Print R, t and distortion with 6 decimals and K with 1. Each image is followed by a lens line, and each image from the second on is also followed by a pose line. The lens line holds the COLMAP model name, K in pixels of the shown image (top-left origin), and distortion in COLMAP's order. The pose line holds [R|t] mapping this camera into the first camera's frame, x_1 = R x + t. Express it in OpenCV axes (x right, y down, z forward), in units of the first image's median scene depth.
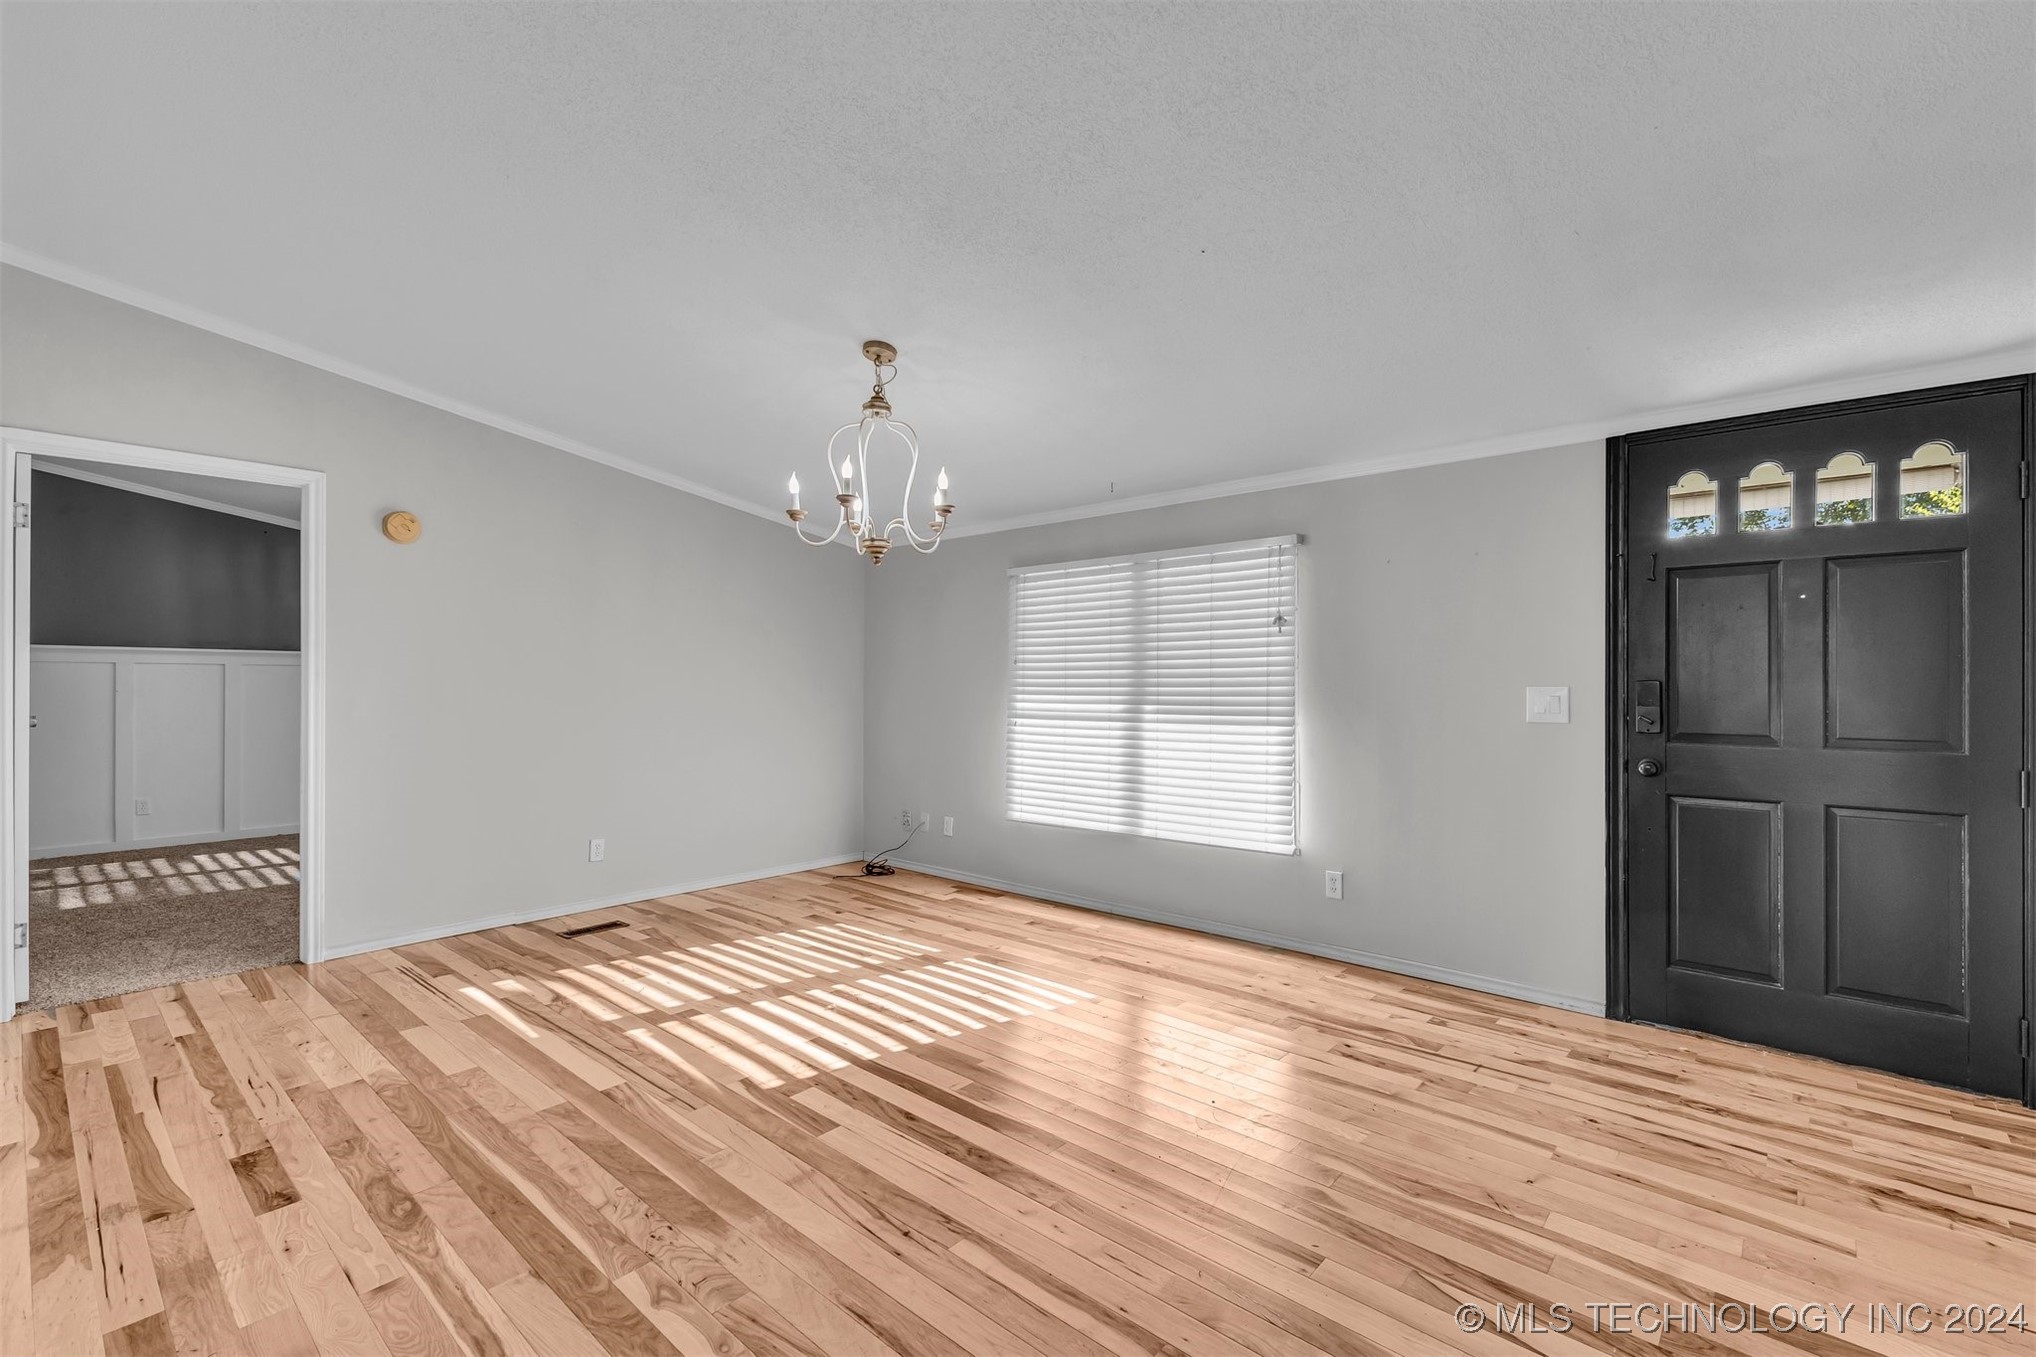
lens RADIAL K [[893.3, 0, 1026.5], [0, 893.3, 675.8], [0, 0, 1]] dist [0.010924, -0.001958]
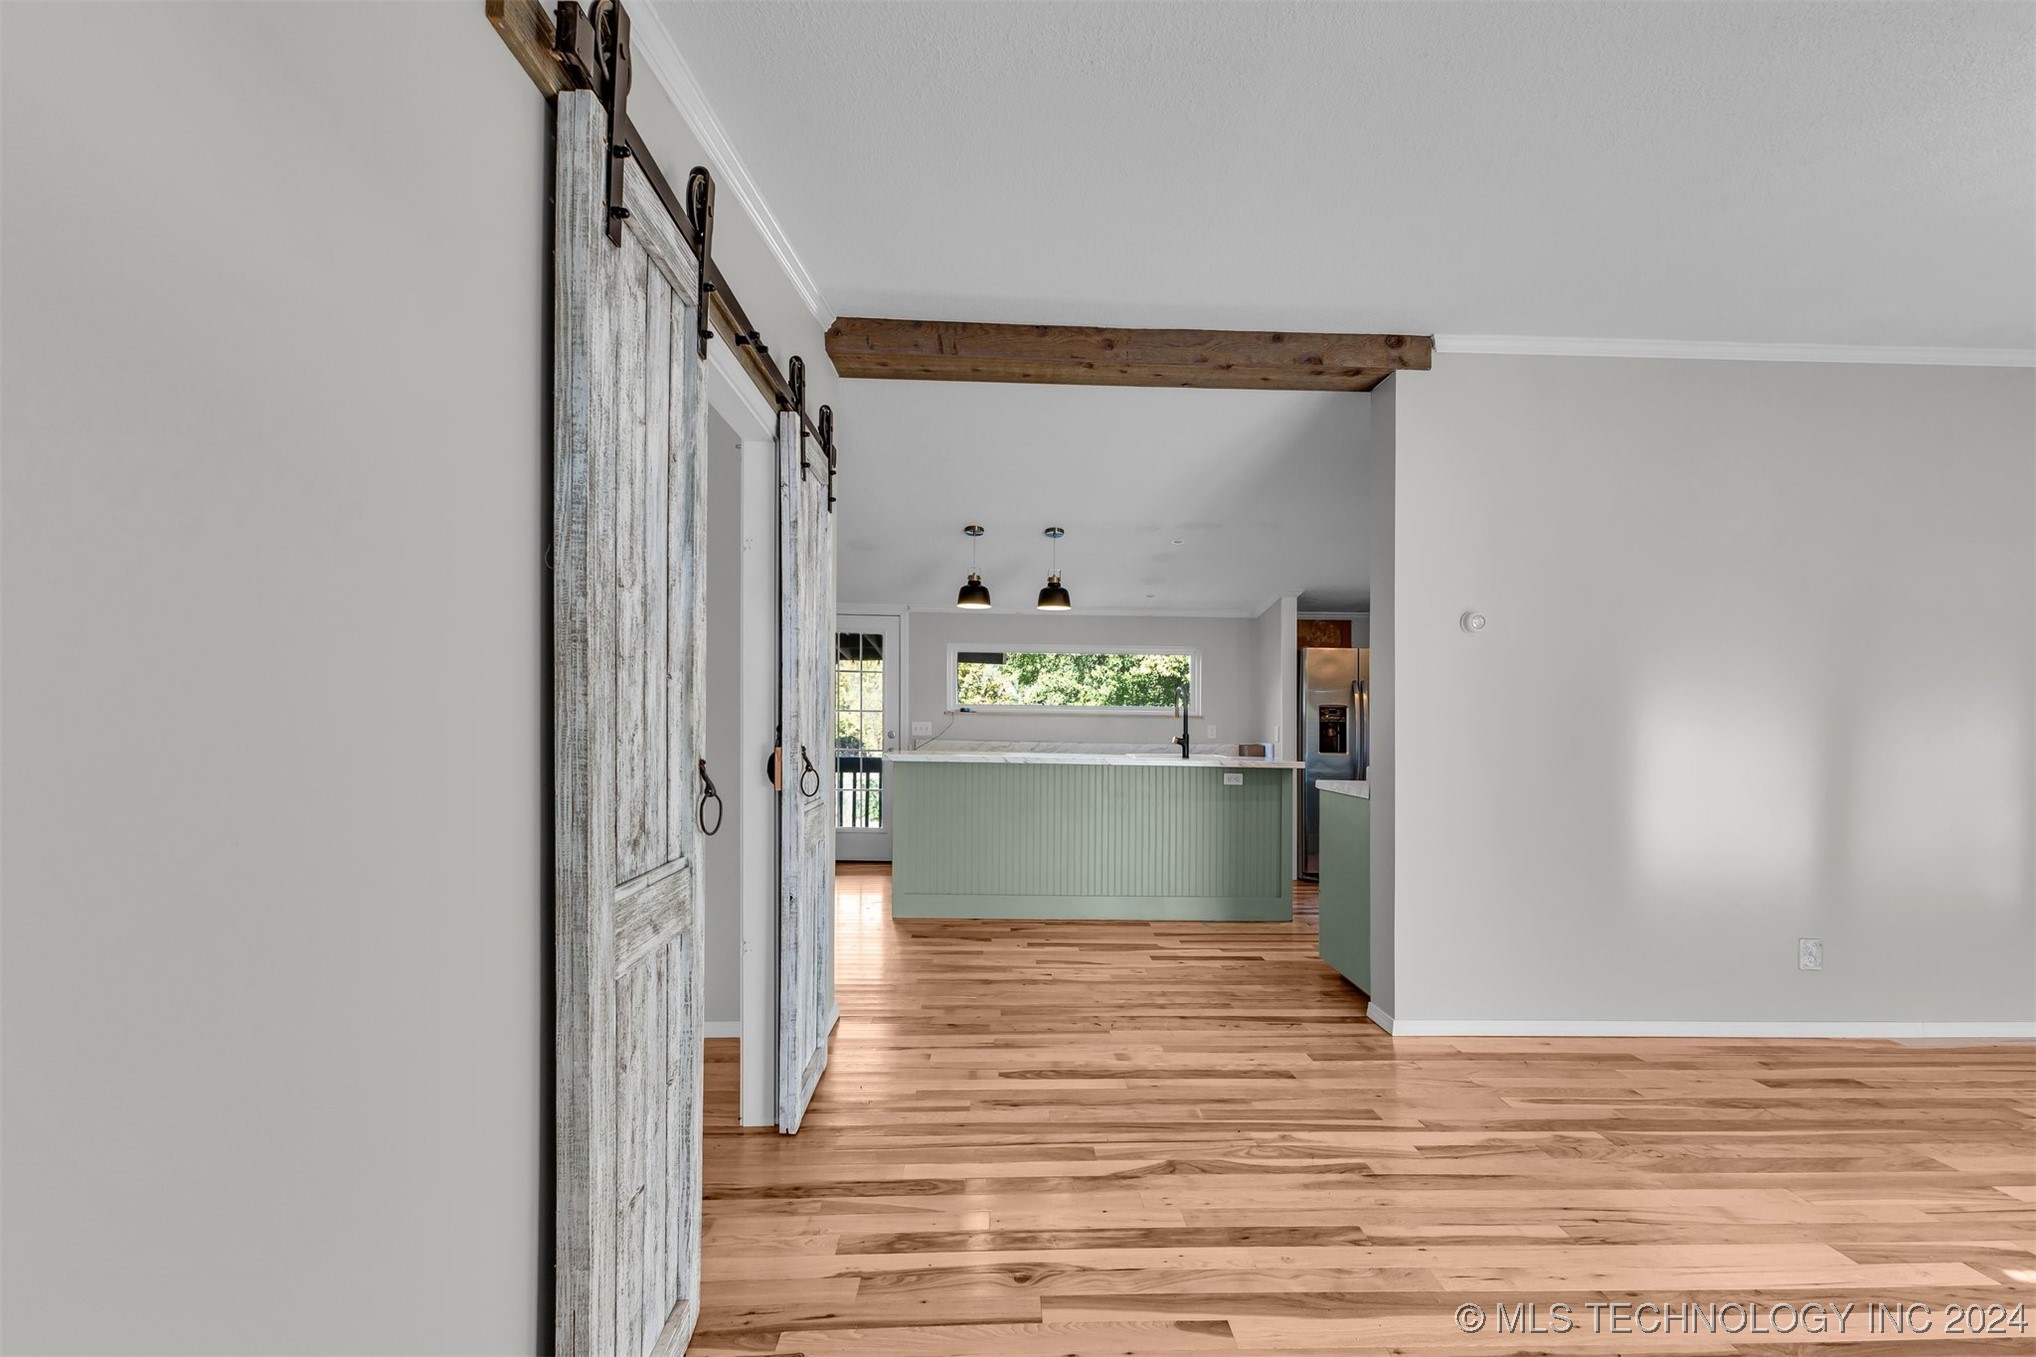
lens RADIAL K [[893.3, 0, 1021.0], [0, 893.3, 715.3], [0, 0, 1]] dist [0.010924, -0.001958]
pose [[-0.732046, -0.016693, -0.681050, 0.712796], [-0.009656, 0.999854, -0.014128, 0.005012], [0.681187, -0.003766, -0.732100, 0.809101]]
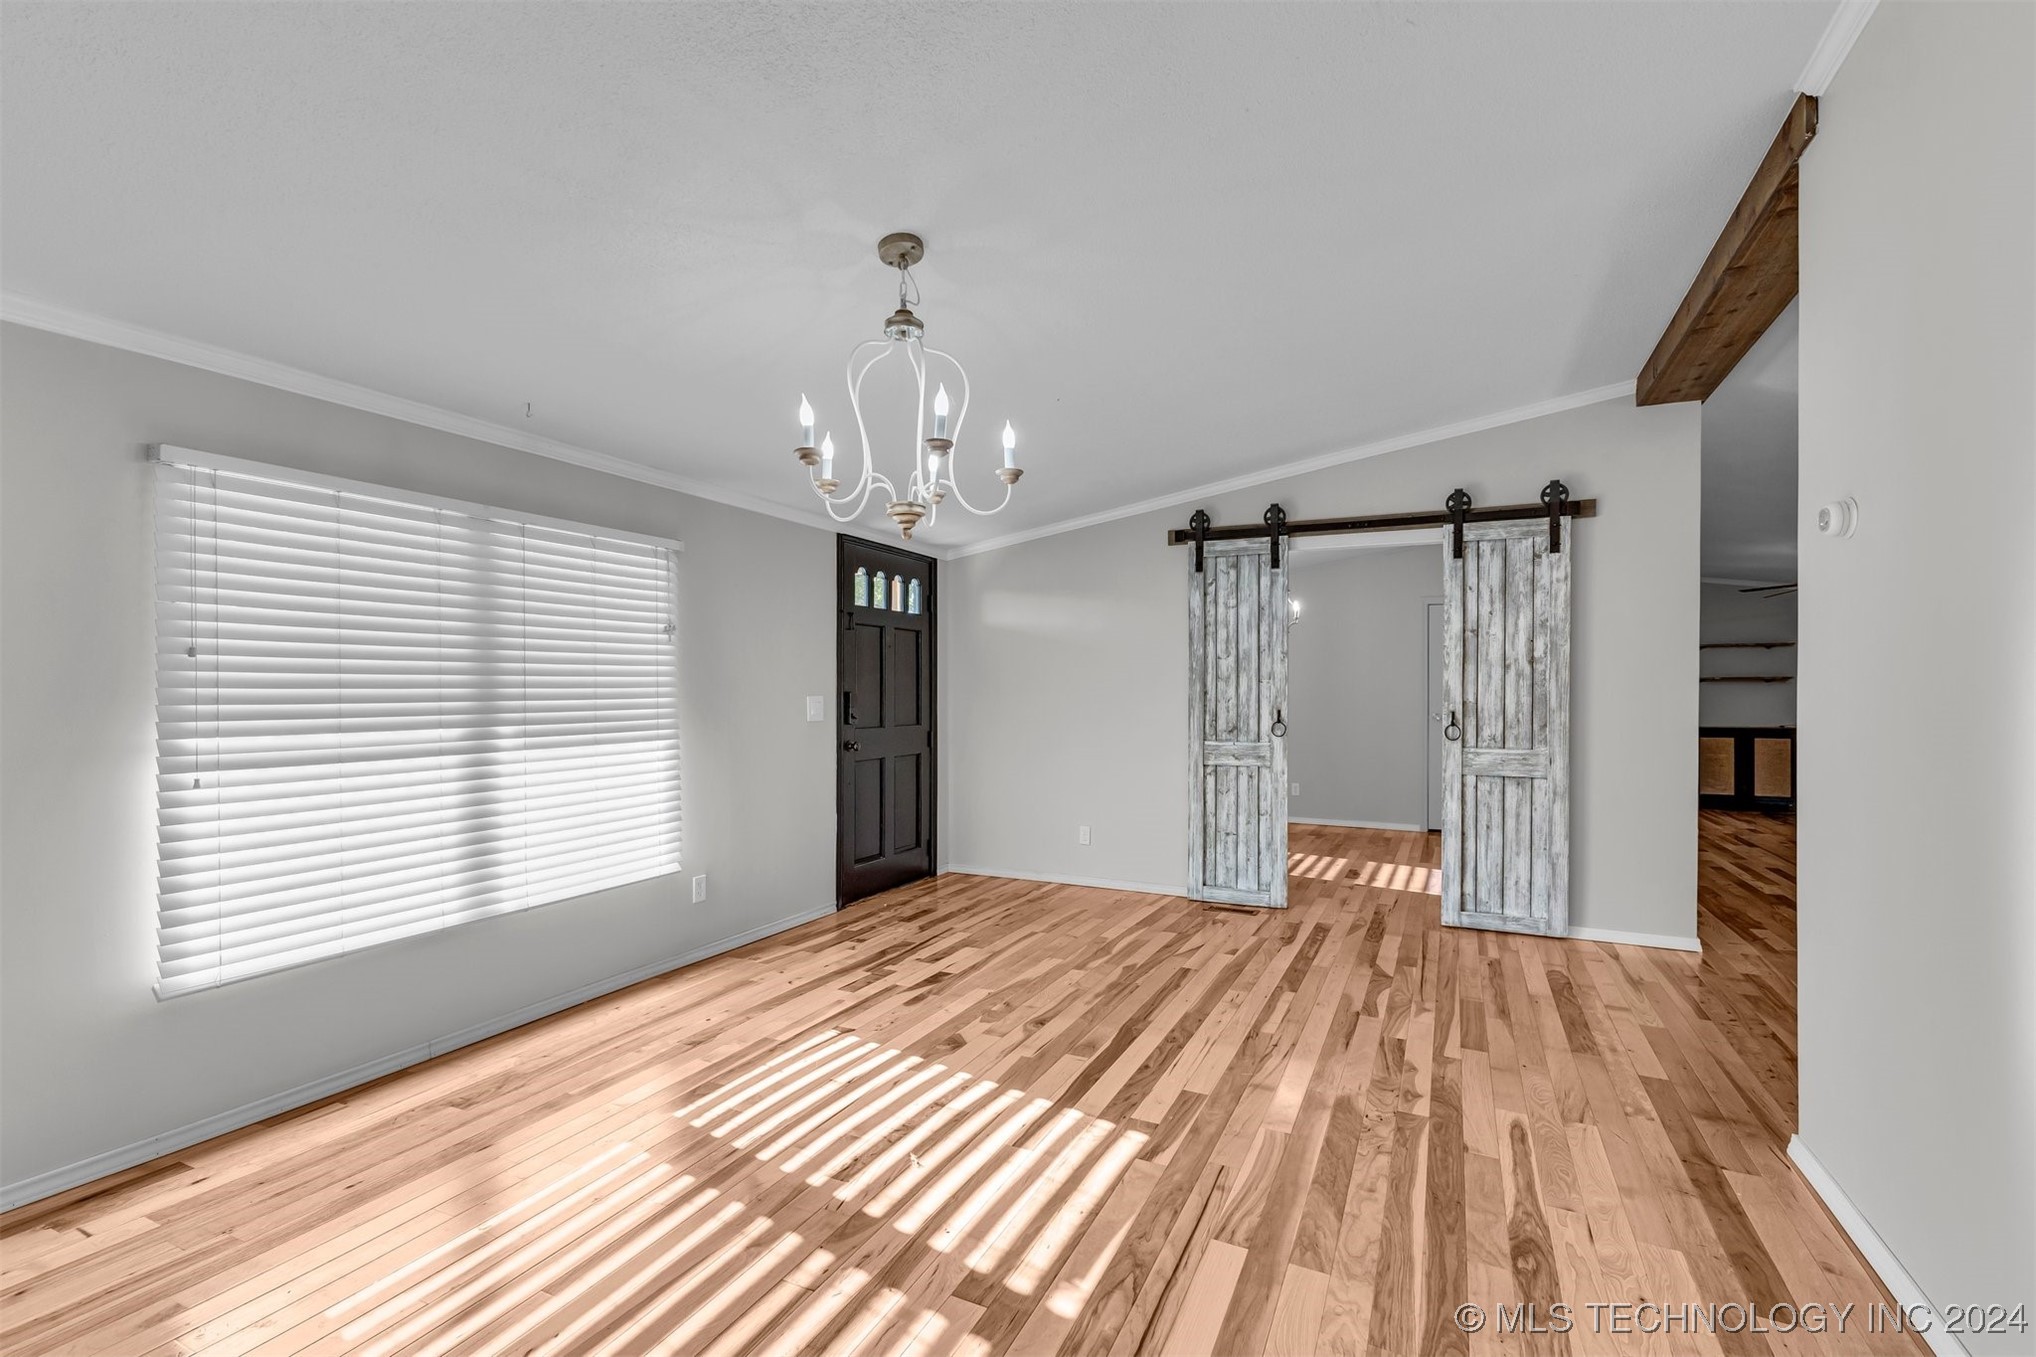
lens RADIAL K [[893.3, 0, 1028.6], [0, 893.3, 702.9], [0, 0, 1]] dist [0.010924, -0.001958]
pose [[-0.272917, -0.011062, 0.961974, -0.915833], [-0.006160, 0.999933, 0.009751, 0.006976], [-0.962018, -0.003265, -0.272967, 1.113573]]
